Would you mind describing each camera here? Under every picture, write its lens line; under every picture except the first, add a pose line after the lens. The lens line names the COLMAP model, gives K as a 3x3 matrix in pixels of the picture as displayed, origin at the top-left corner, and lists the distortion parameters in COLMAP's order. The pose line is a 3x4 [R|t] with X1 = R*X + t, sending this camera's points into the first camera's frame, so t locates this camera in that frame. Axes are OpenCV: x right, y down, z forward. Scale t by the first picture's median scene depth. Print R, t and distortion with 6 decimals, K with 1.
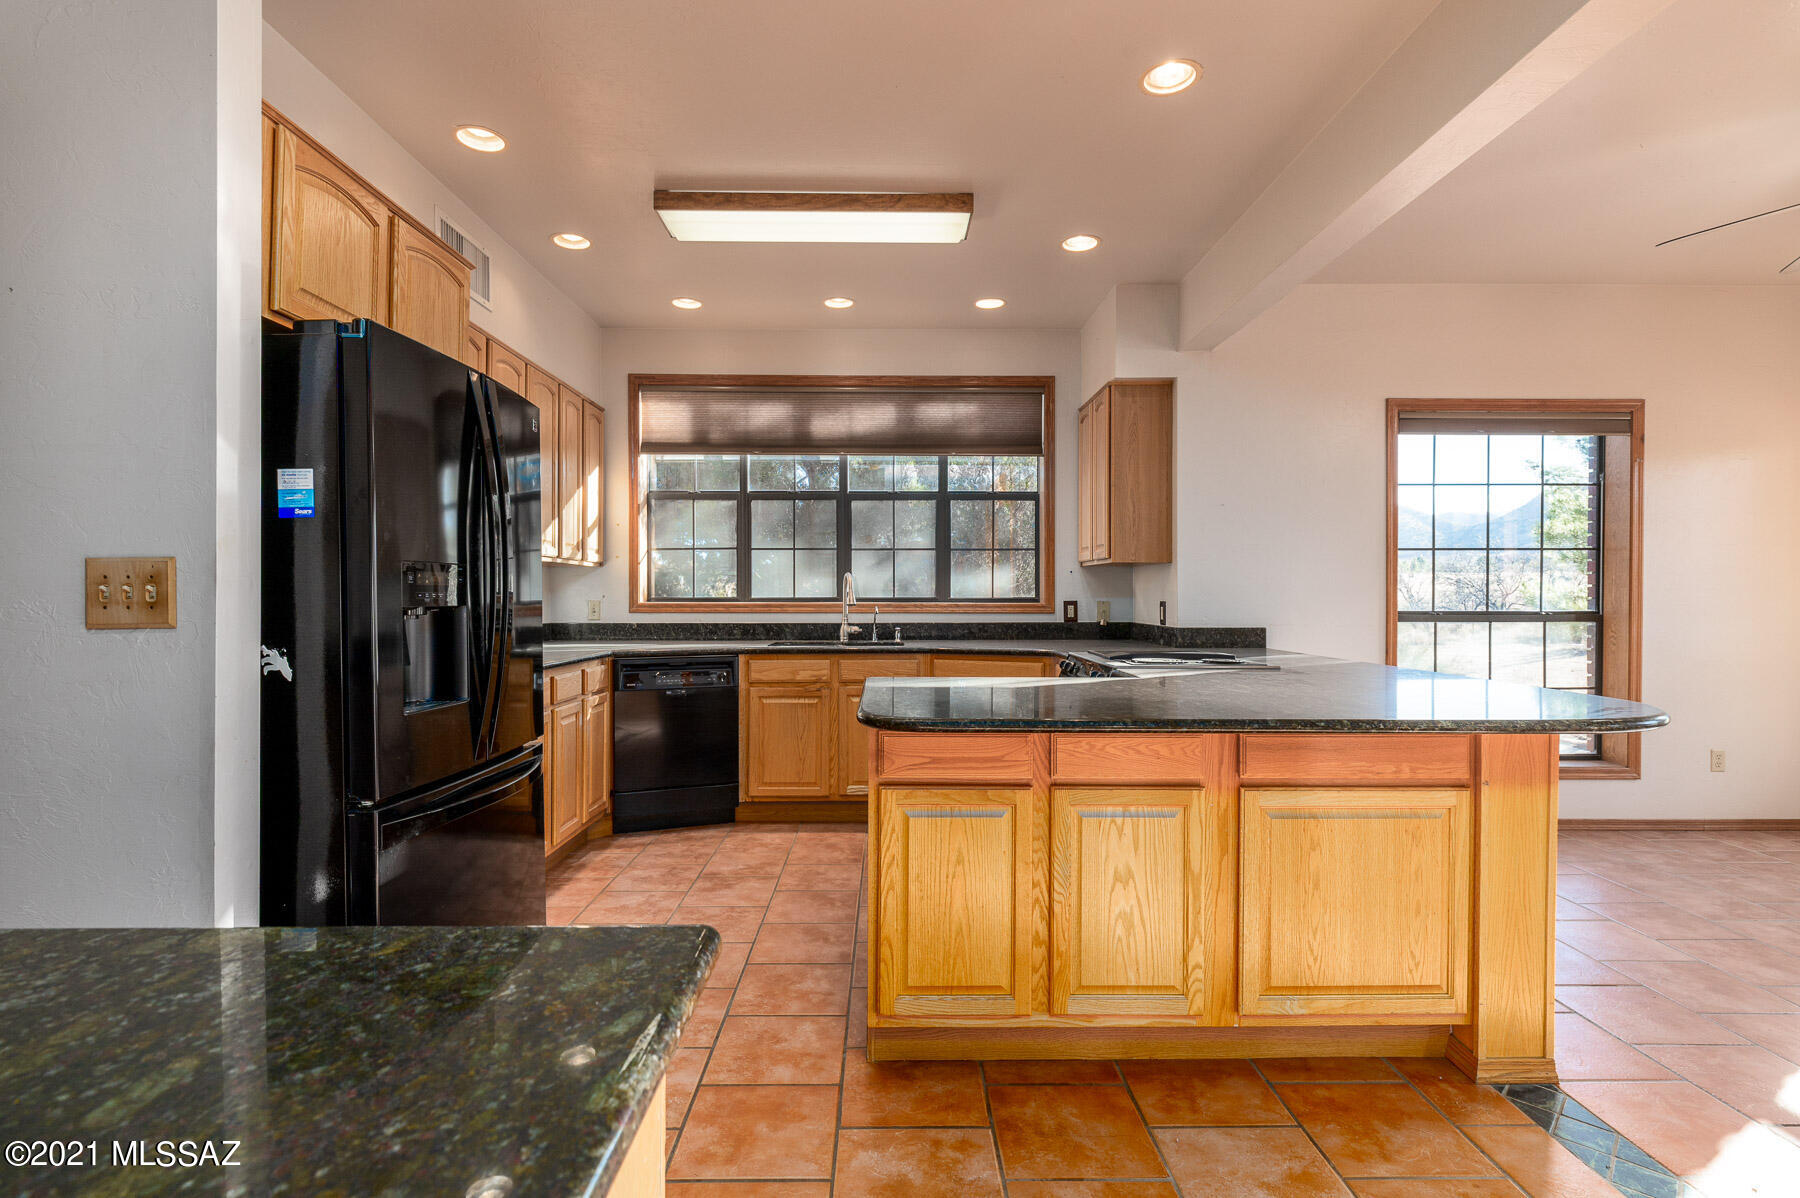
lens RADIAL K [[866.5, 0, 900.0], [0, 866.5, 599.0], [0, 0, 1]] dist [-0.003714, -0.000665]
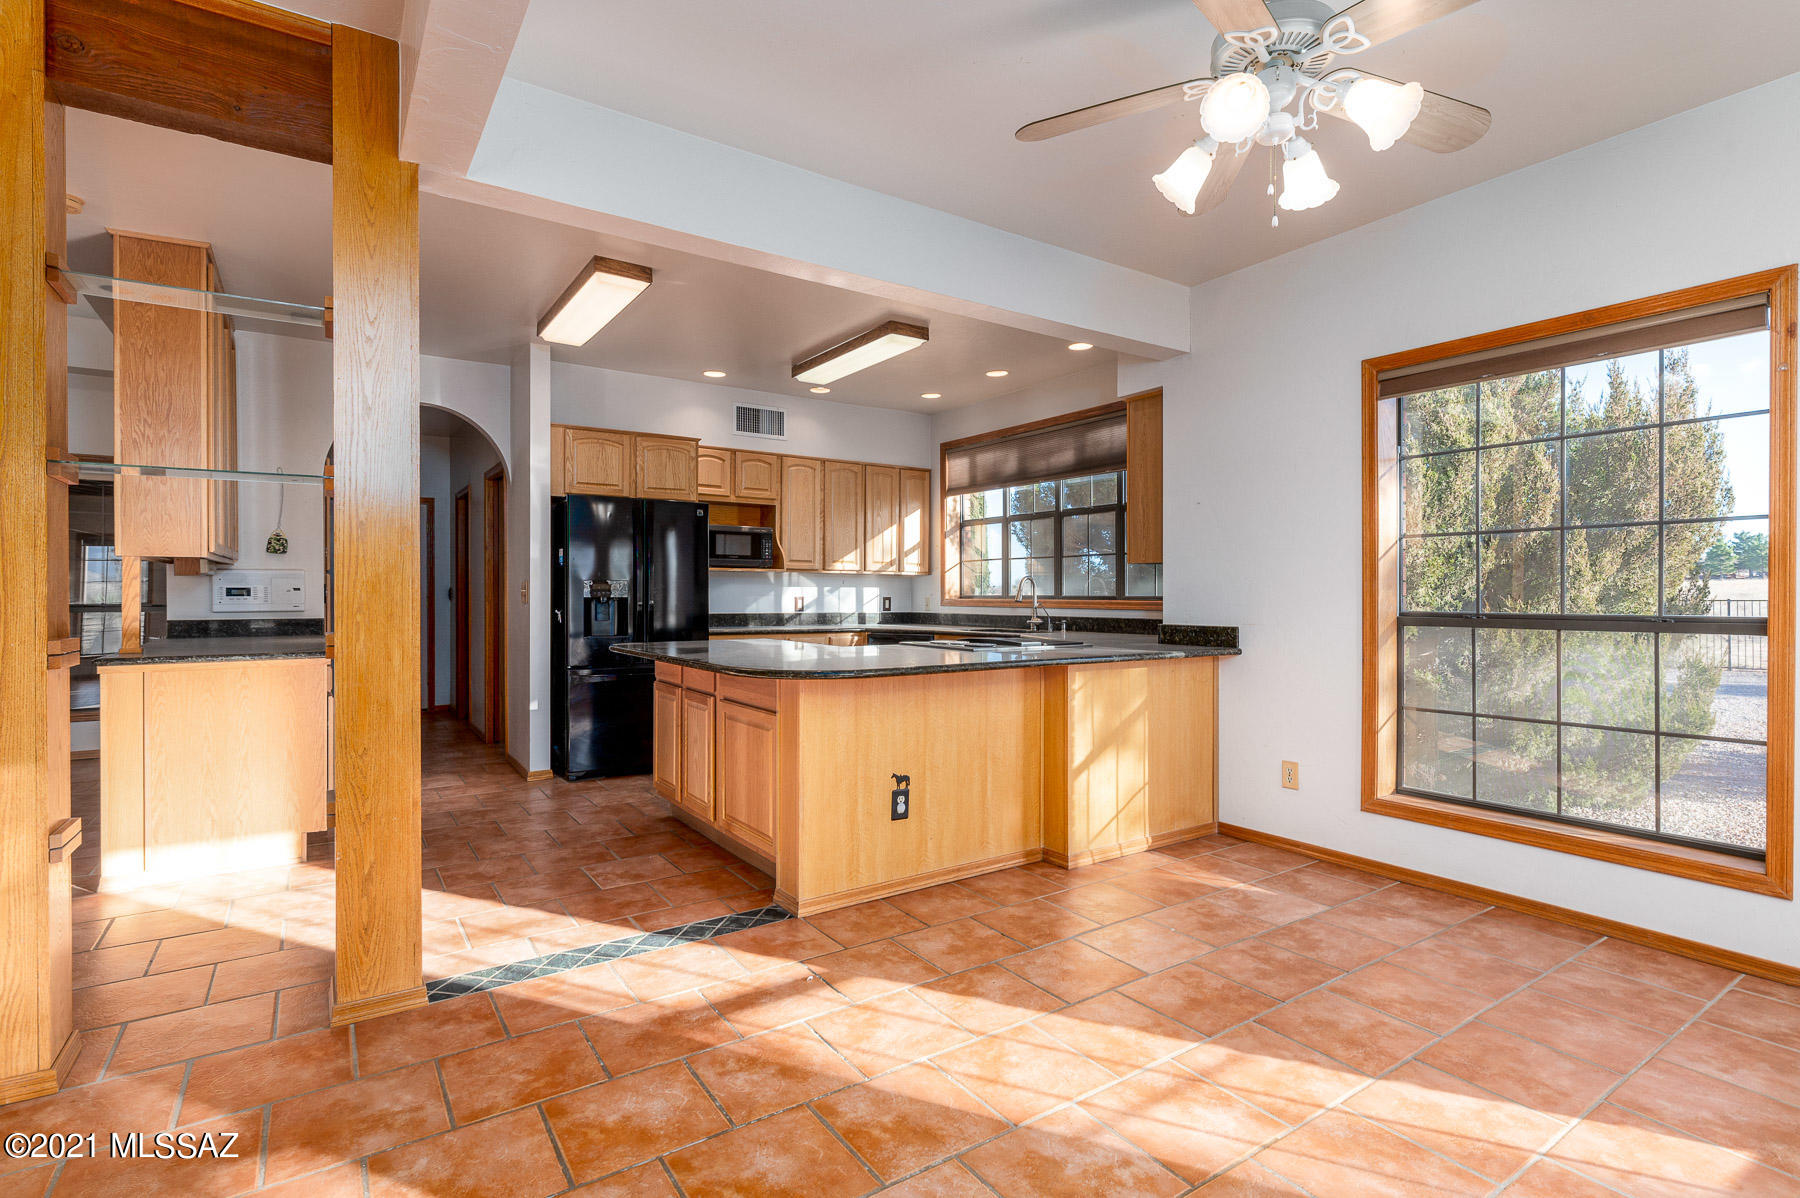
lens RADIAL K [[866.5, 0, 900.0], [0, 866.5, 599.0], [0, 0, 1]] dist [-0.003714, -0.000665]
pose [[0.549377, 0.003795, -0.835566, 0.942373], [-0.005236, 0.999986, 0.001099, 0.002787], [0.835558, 0.003771, 0.549389, 0.144681]]
